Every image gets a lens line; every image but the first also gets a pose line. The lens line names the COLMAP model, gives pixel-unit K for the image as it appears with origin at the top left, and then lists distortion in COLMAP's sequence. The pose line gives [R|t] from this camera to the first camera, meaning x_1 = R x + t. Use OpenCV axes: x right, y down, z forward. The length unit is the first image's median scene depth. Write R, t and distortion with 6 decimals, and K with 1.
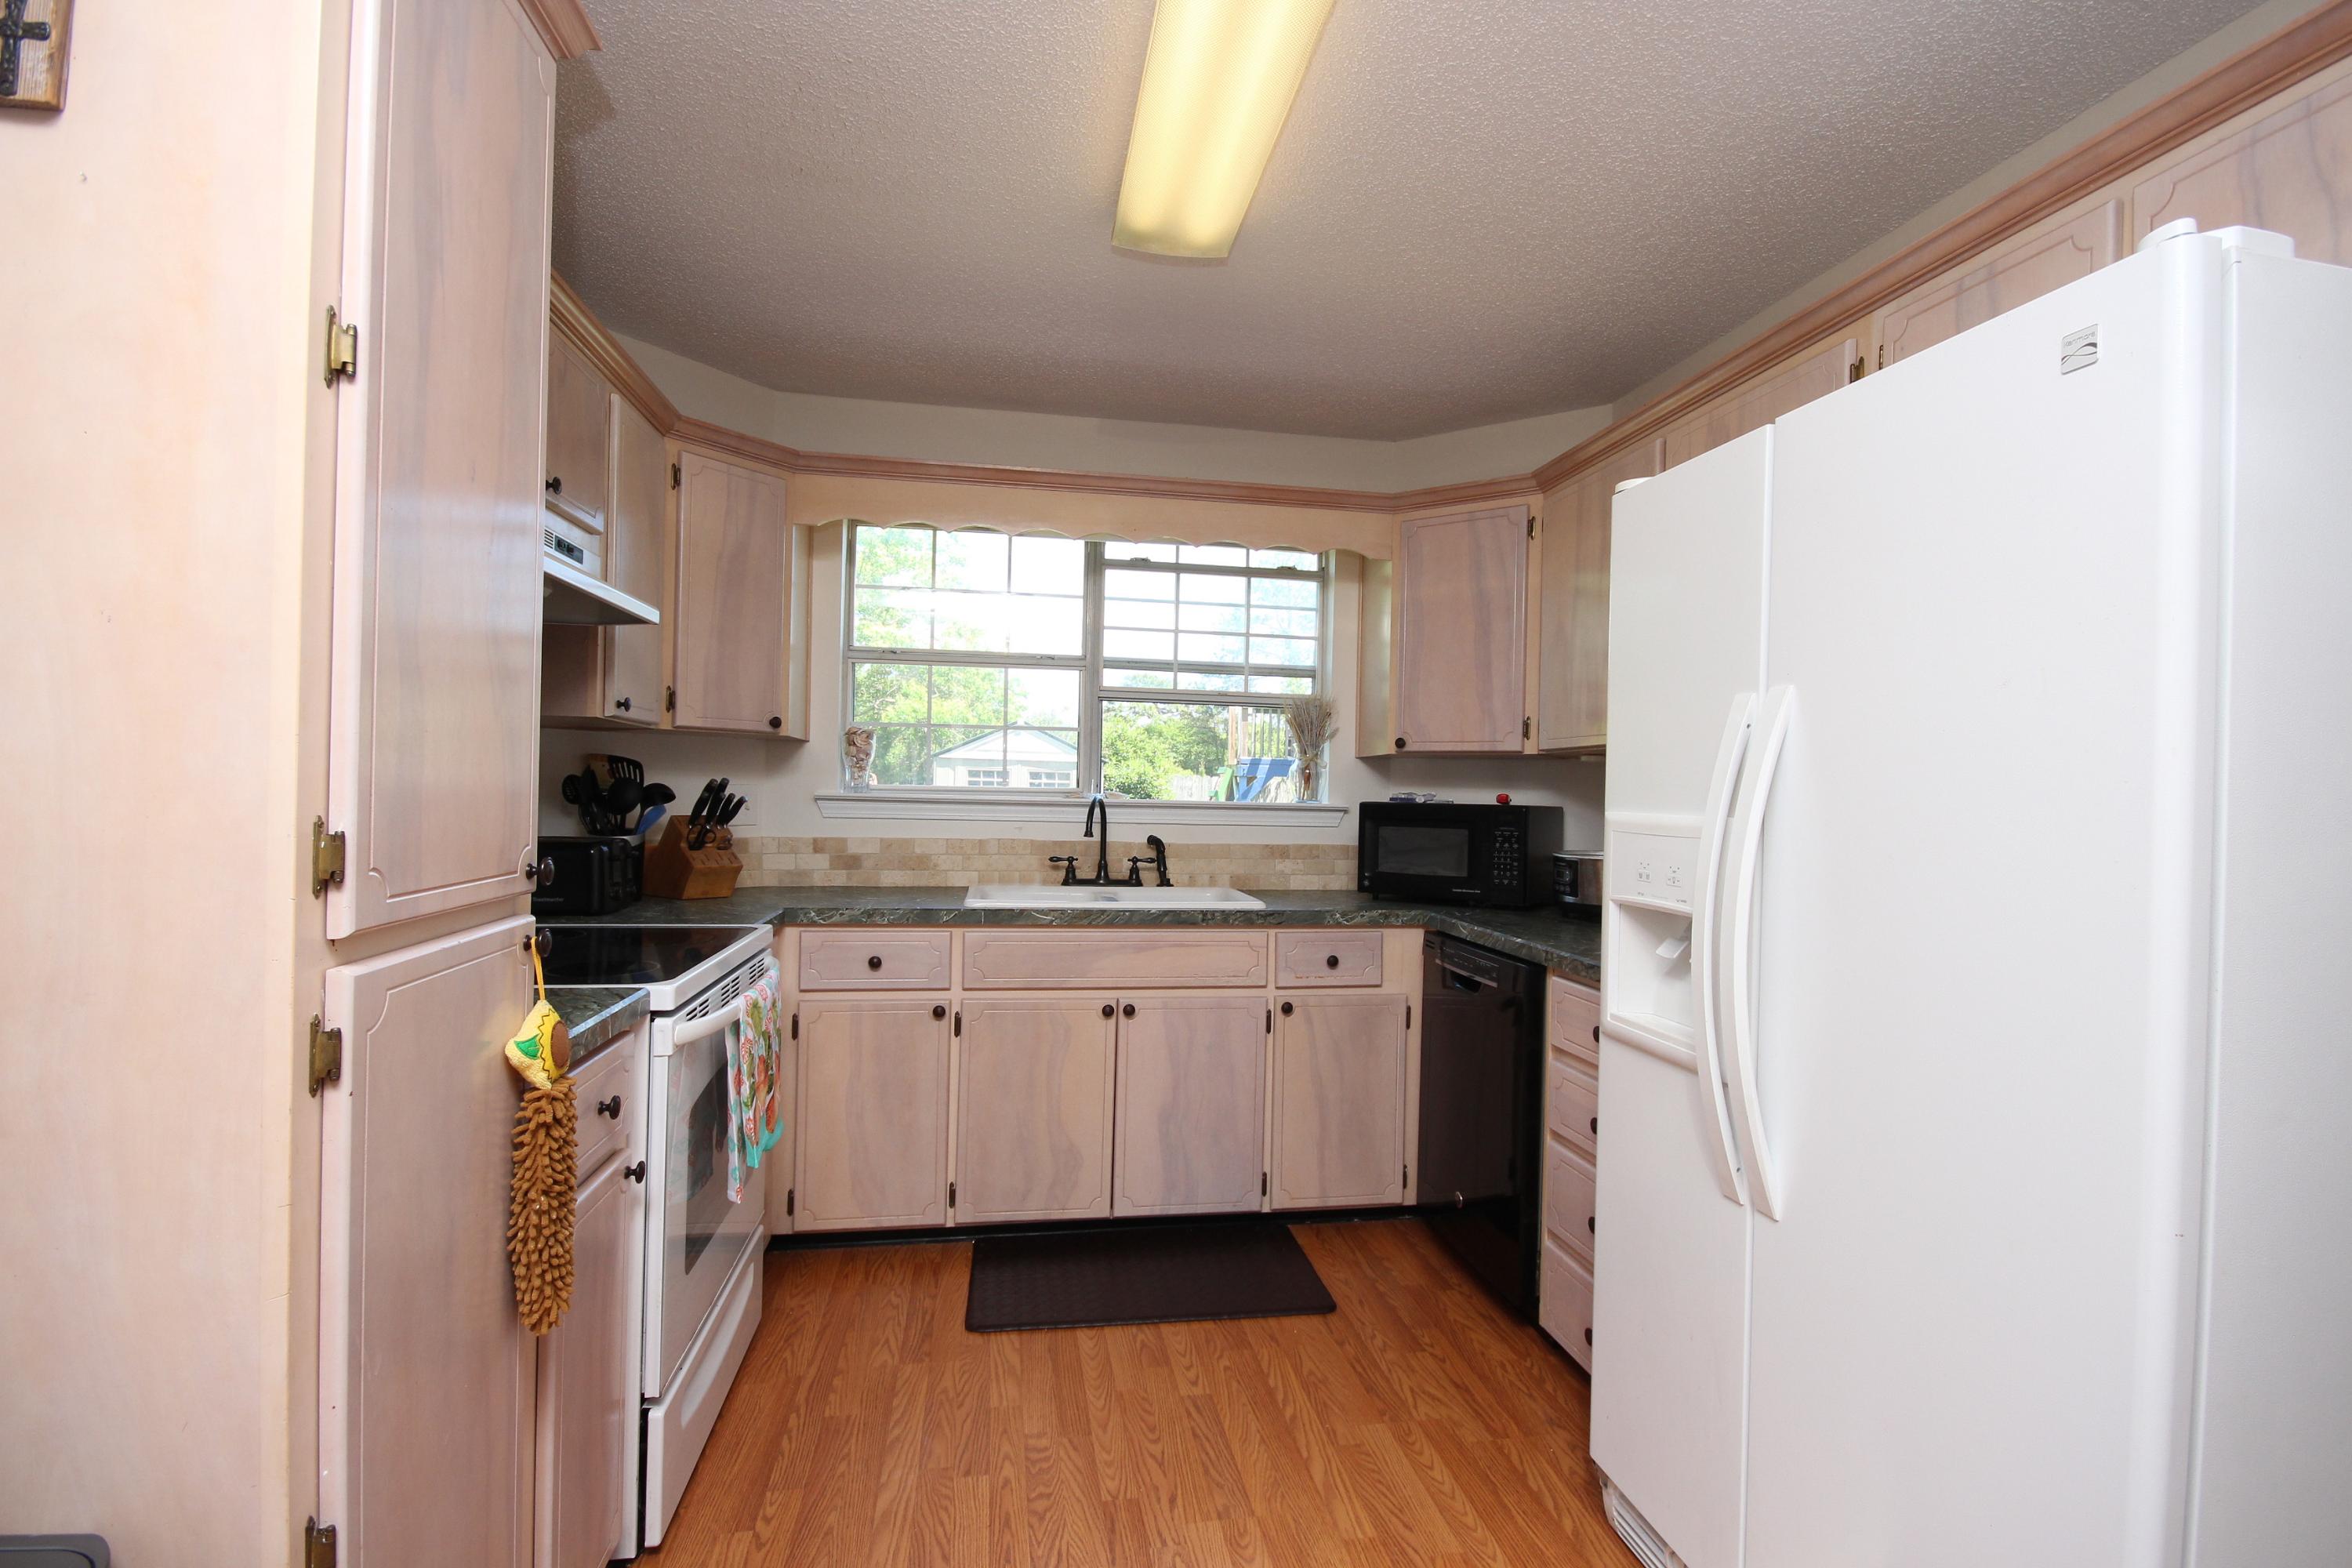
lens RADIAL K [[1085.9, 0, 1184.7], [0, 1085.9, 789.2], [0, 0, 1]] dist [0.001641, -0.004744]
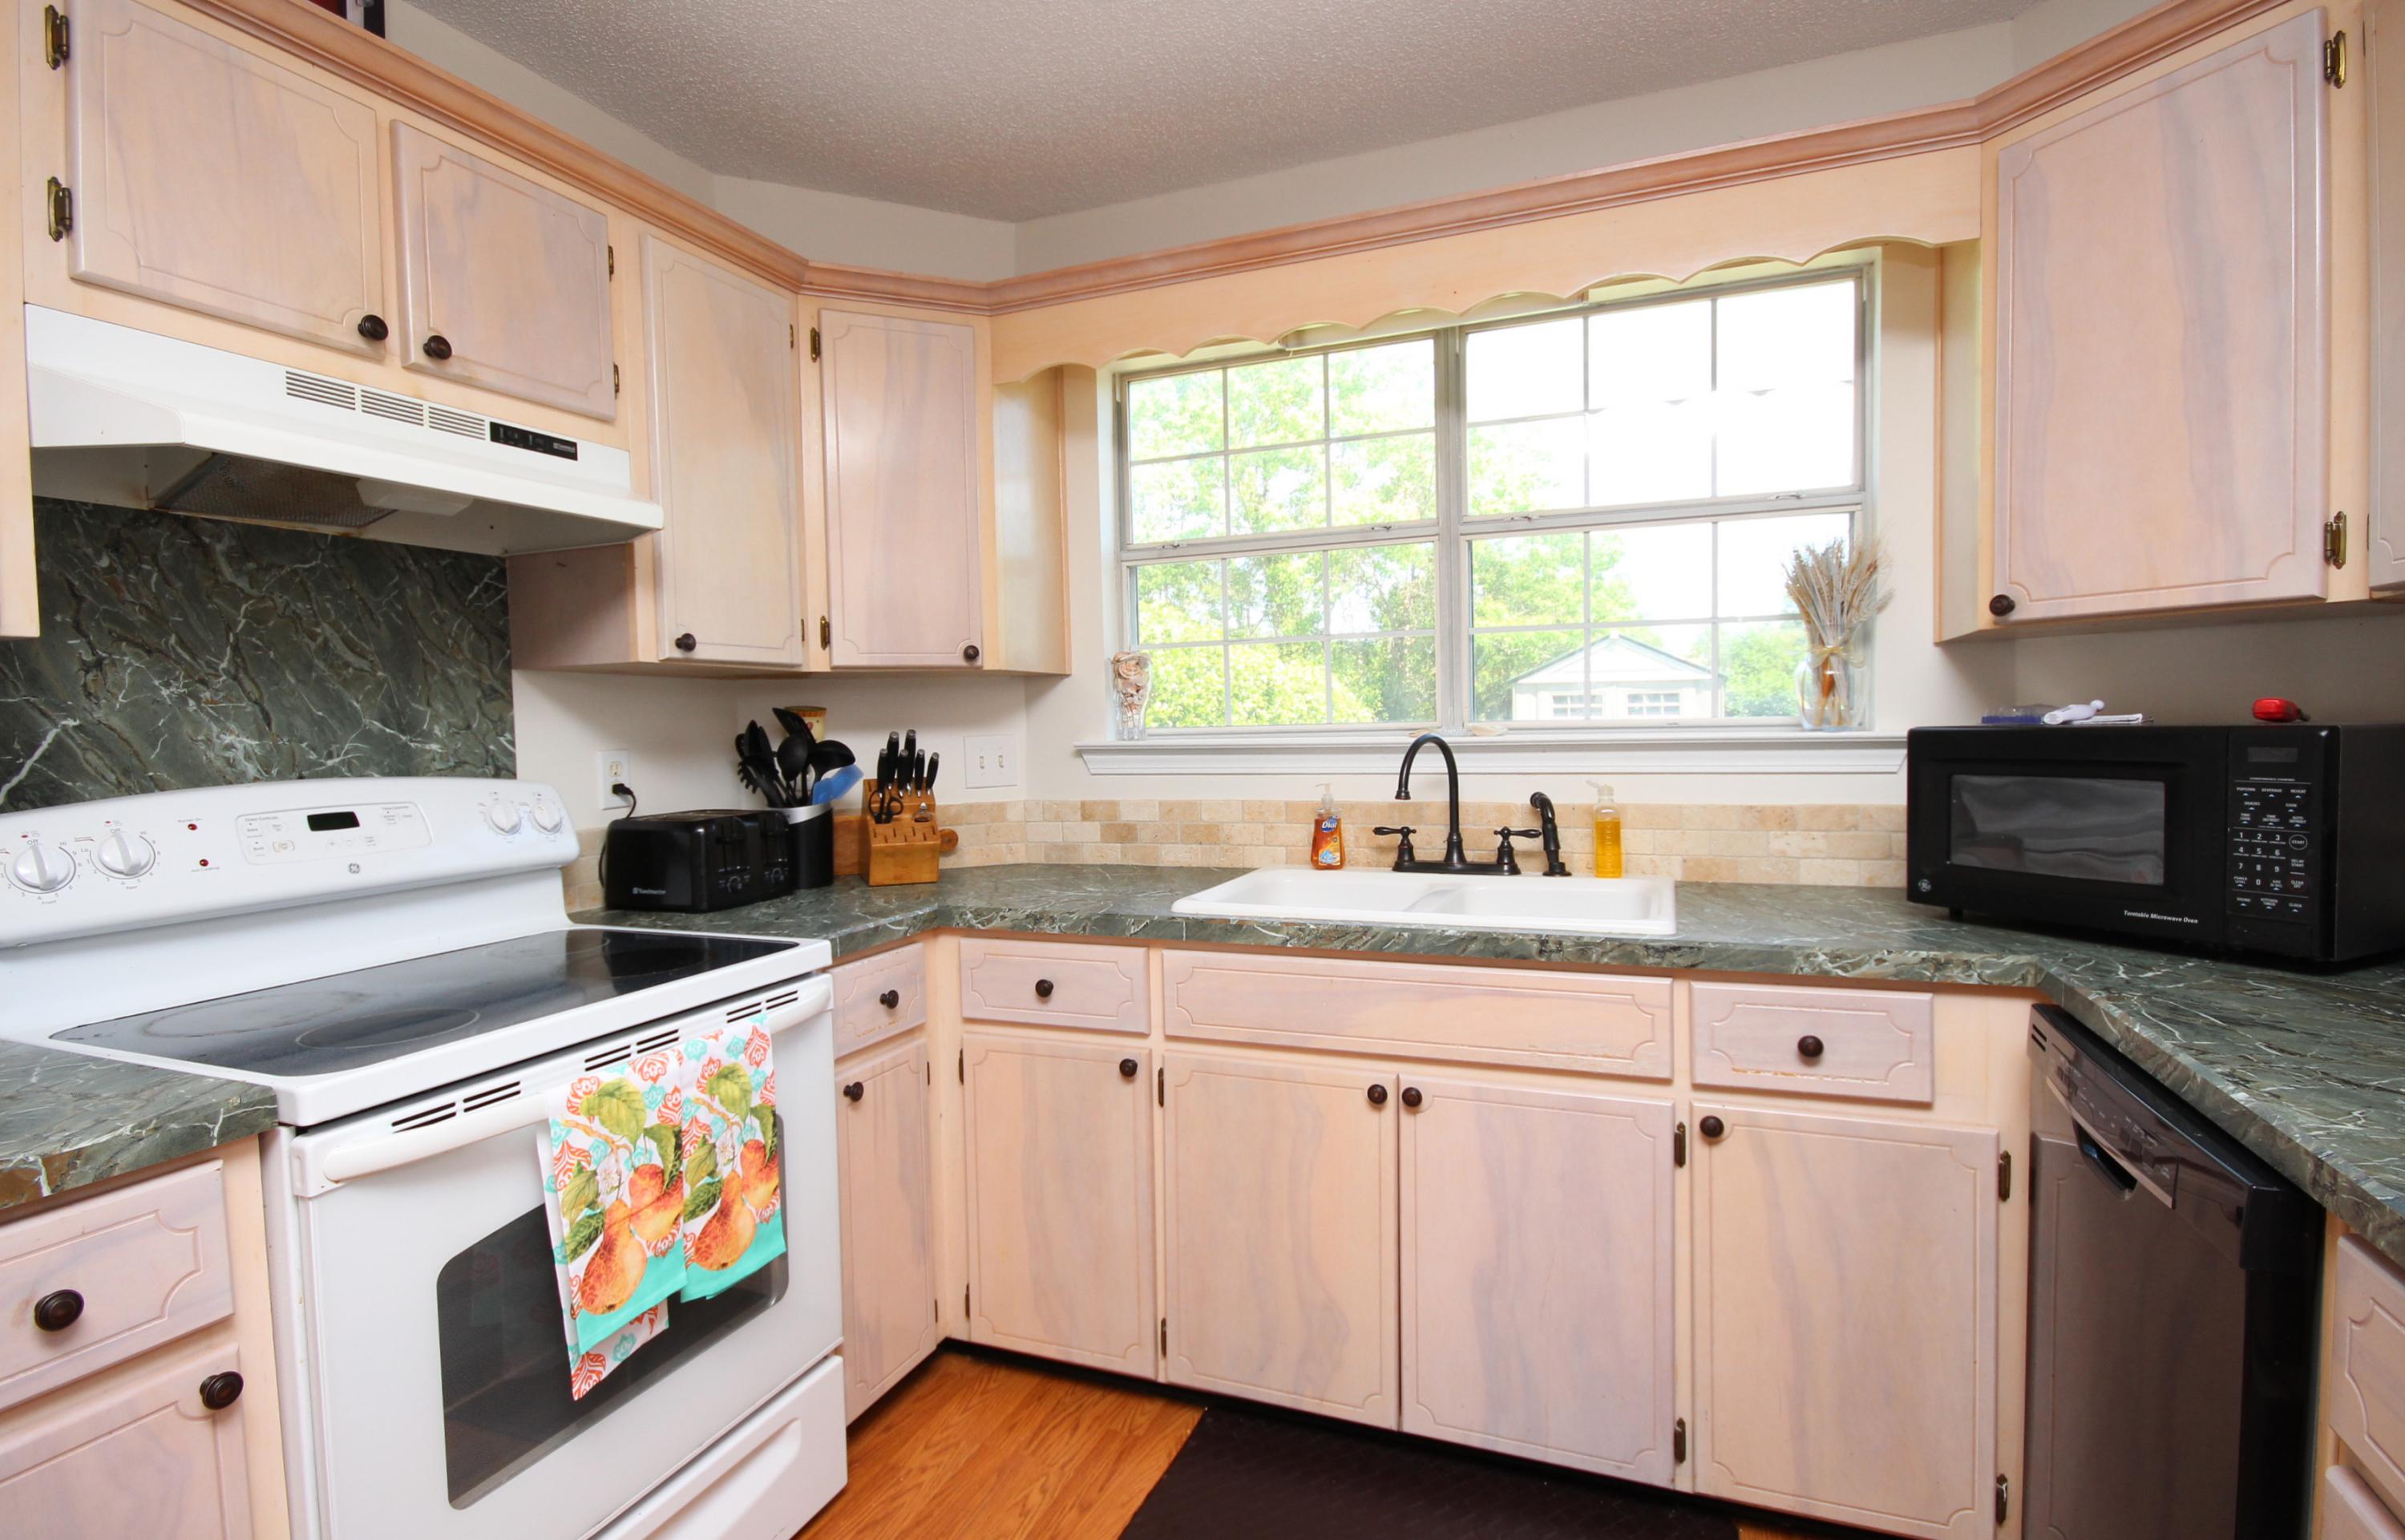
lens RADIAL K [[1139.4, 0, 1214.4], [0, 1139.4, 766.5], [0, 0, 1]] dist [-0.000219, -0.002333]
pose [[0.854658, -0.020026, -0.518805, 0.181221], [0.041500, 0.998694, 0.029816, 0.000280], [0.517530, -0.047013, 0.854373, 0.420045]]
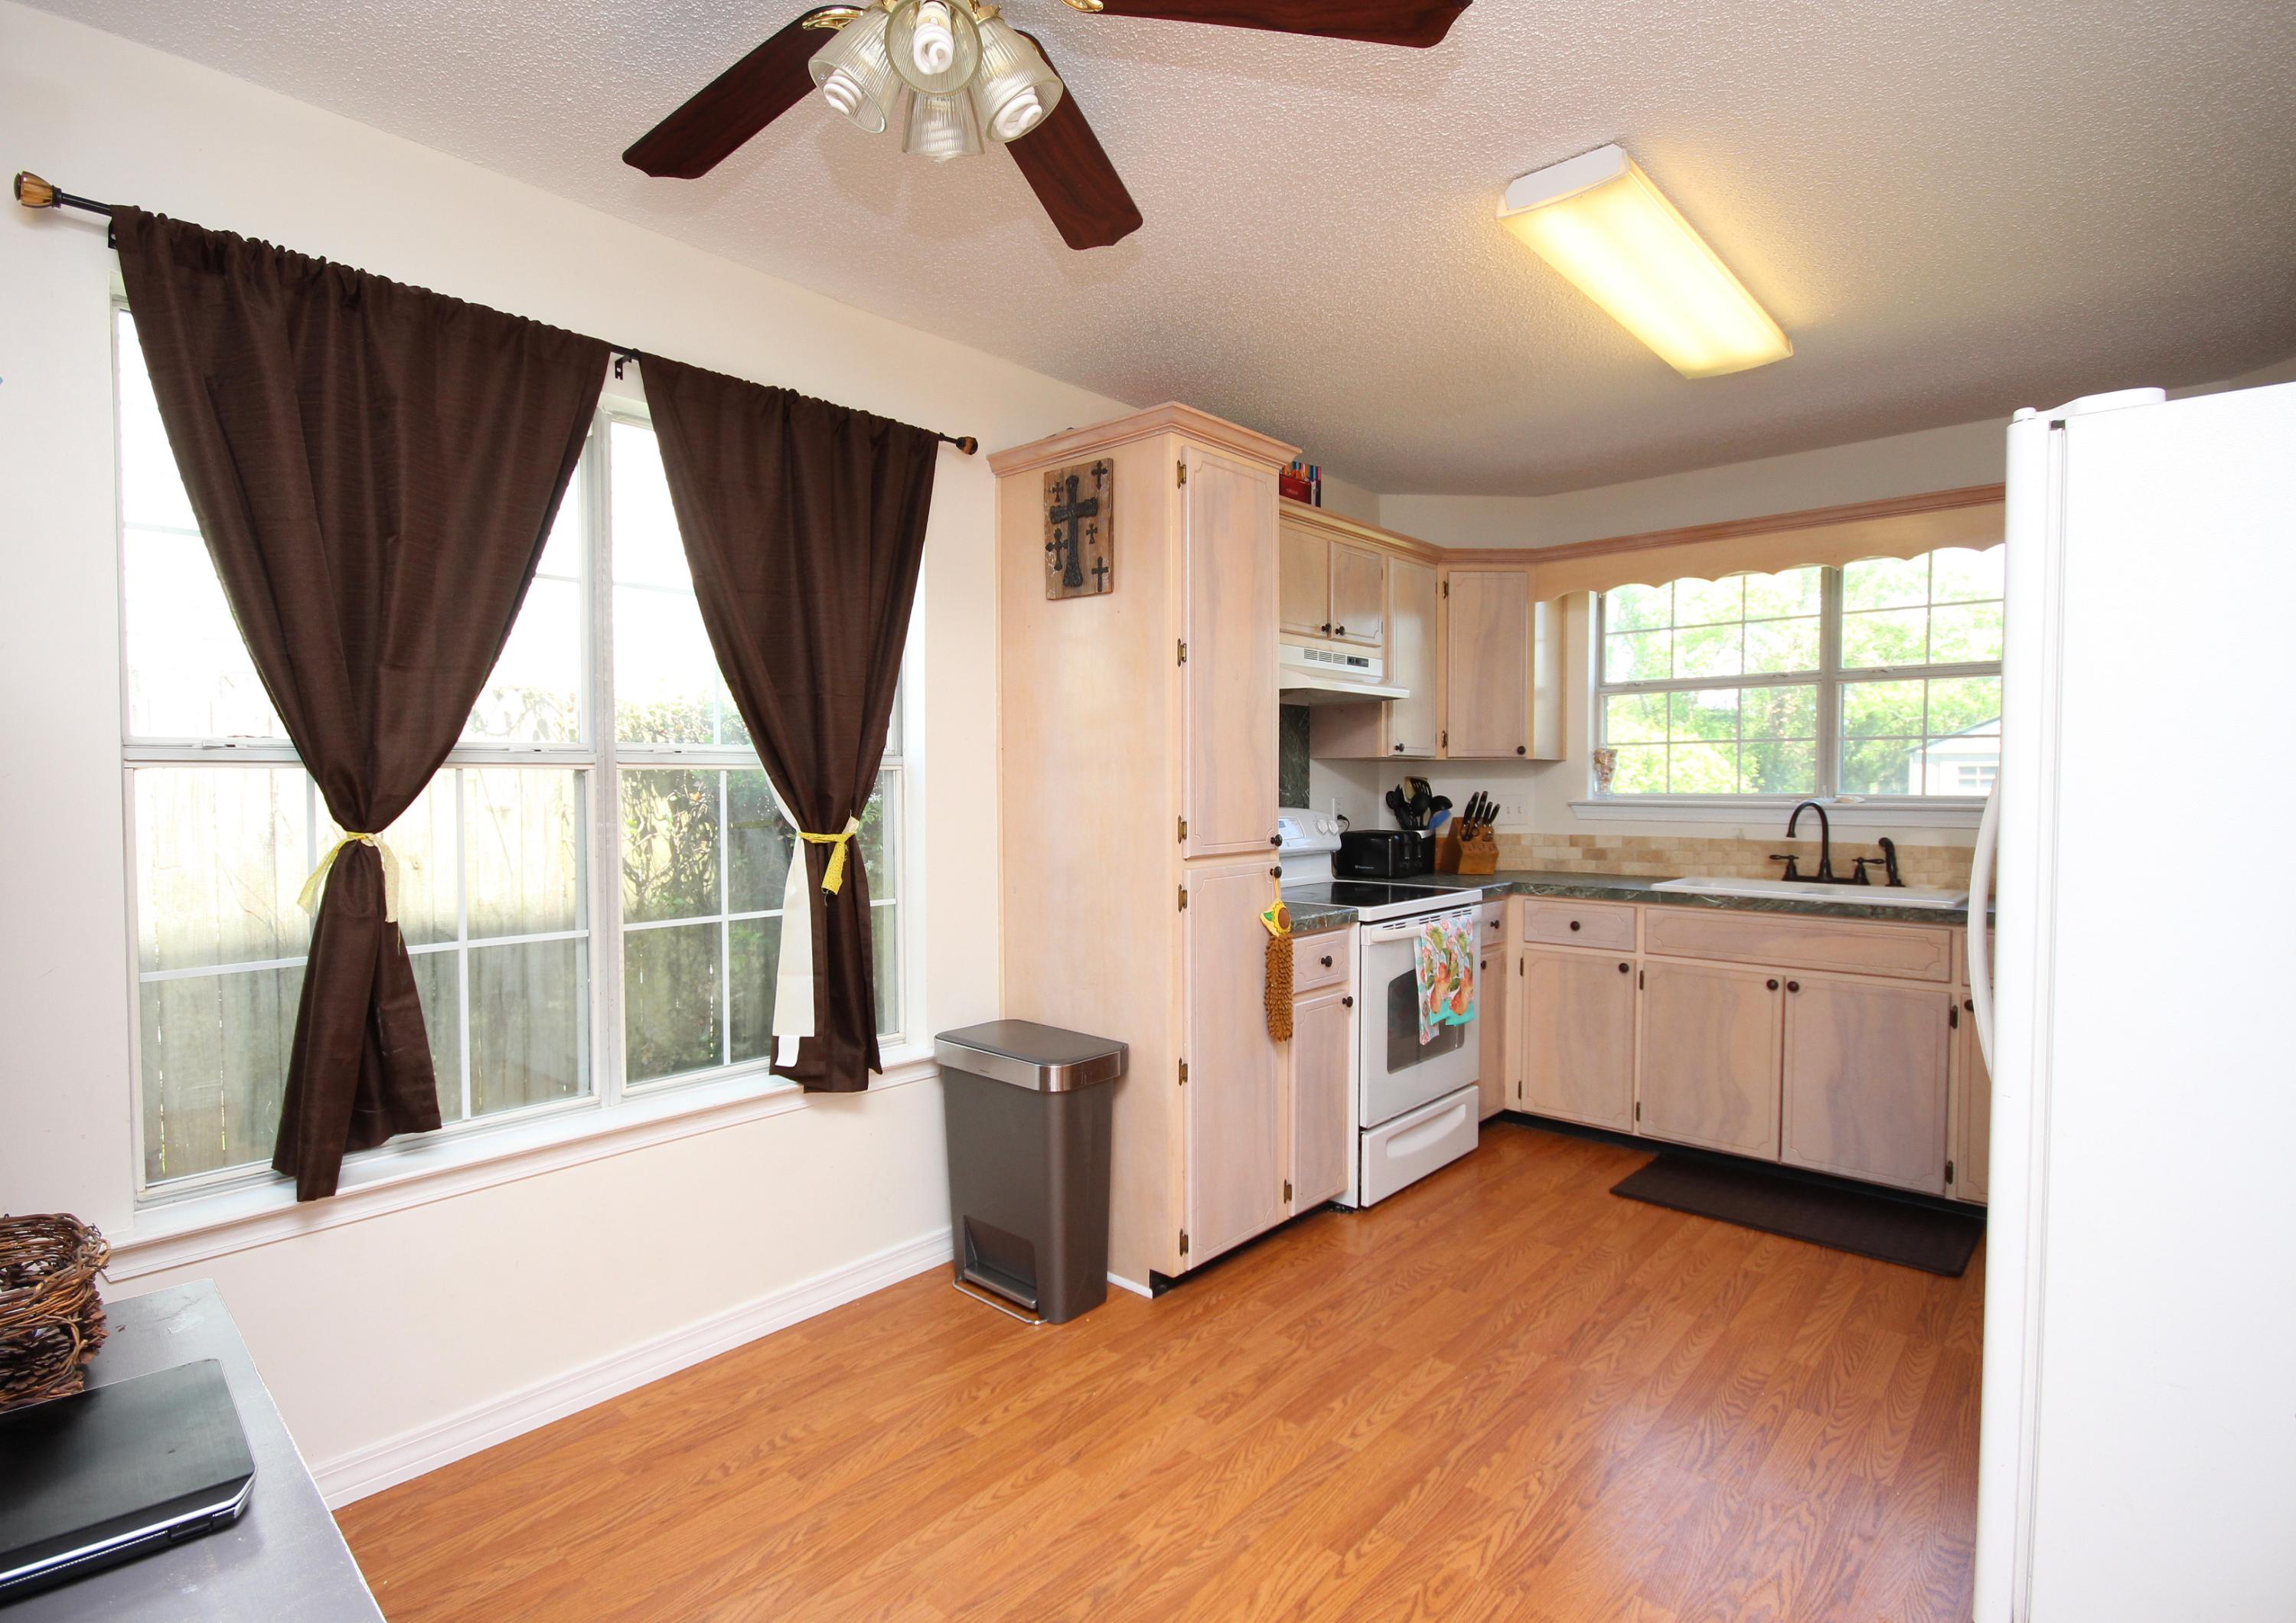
lens RADIAL K [[1120.9, 0, 1095.3], [0, 1120.9, 814.4], [0, 0, 1]] dist [-0.000556, 0.001242]
pose [[0.601468, -0.000157, -0.798897, 0.451451], [0.015433, 0.999816, 0.011422, -0.004409], [0.798748, -0.019199, 0.601359, -0.303501]]
